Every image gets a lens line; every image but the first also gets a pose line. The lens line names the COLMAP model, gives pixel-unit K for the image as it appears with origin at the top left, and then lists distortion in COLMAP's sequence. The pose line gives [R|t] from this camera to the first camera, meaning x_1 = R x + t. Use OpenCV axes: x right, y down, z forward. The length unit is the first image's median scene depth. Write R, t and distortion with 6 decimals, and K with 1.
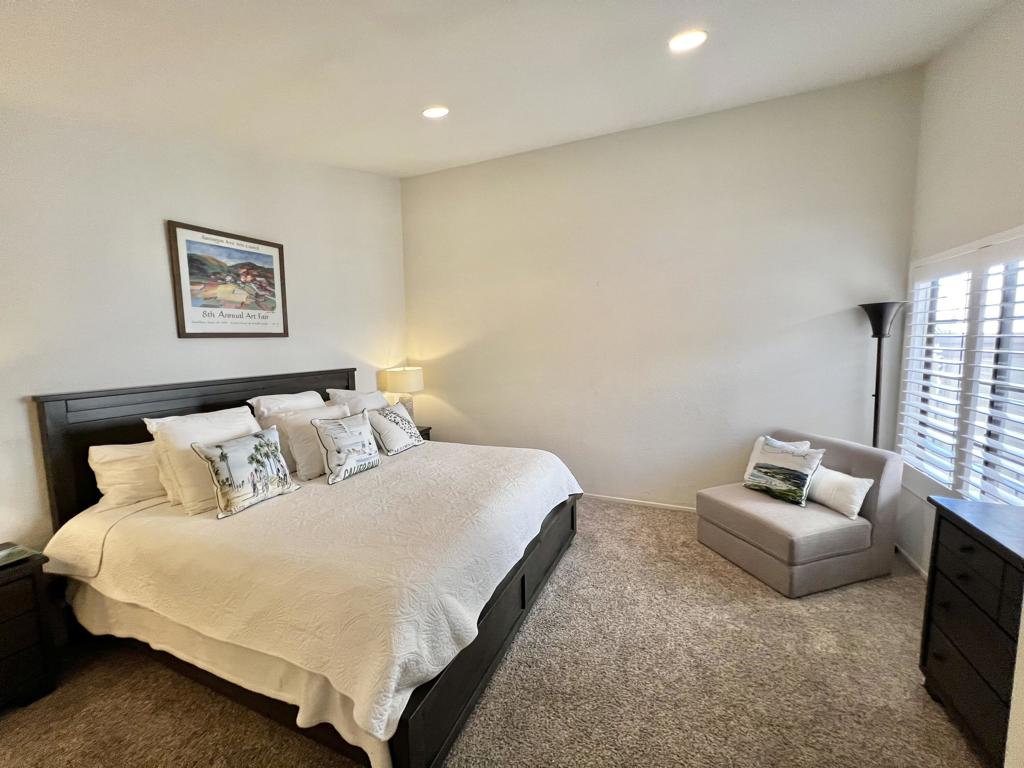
lens RADIAL K [[408.9, 0, 507.3], [0, 408.9, 380.3], [0, 0, 1]] dist [-0.001250, -0.000131]
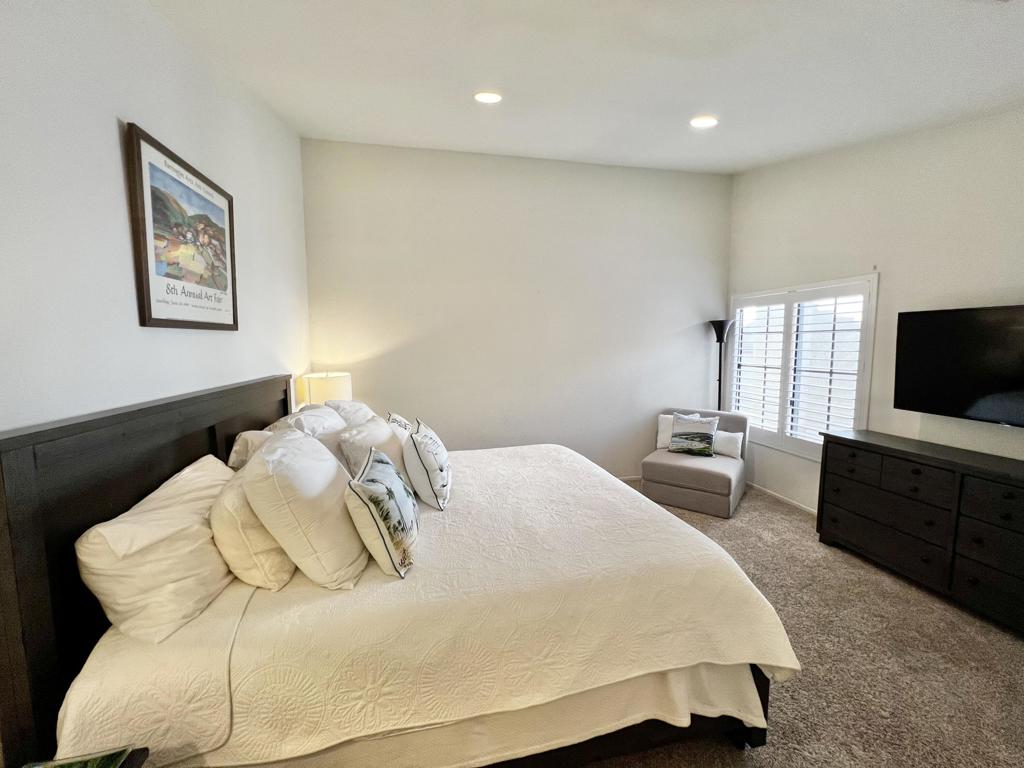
lens RADIAL K [[411.1, 0, 510.7], [0, 411.1, 379.4], [0, 0, 1]] dist [-0.002684, 0.000476]
pose [[0.814751, -0.038308, 0.578545, -0.652260], [0.047367, 0.998877, -0.000566, -0.001530], [-0.577873, 0.027865, 0.815651, 0.196126]]
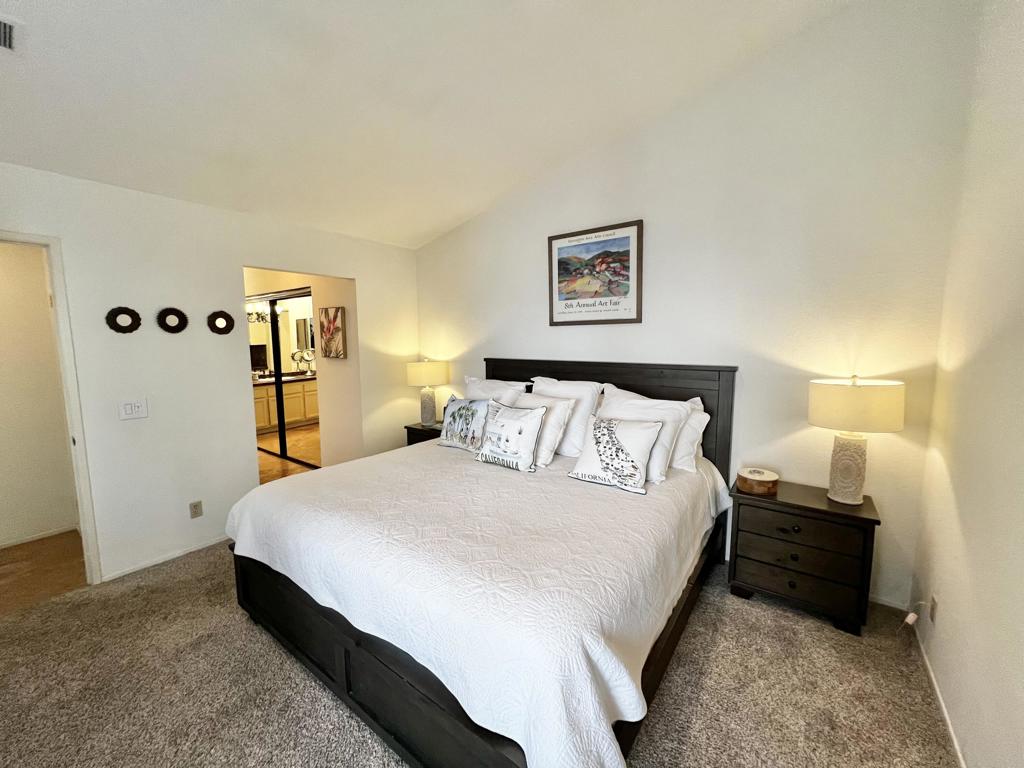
lens RADIAL K [[411.1, 0, 507.9], [0, 411.1, 384.6], [0, 0, 1]] dist [-0.002684, 0.000476]
pose [[-0.227807, 0.140027, -0.963585, 0.491608], [-0.079151, 0.983667, 0.161658, -0.109865], [0.970484, 0.113096, -0.213003, 1.067097]]
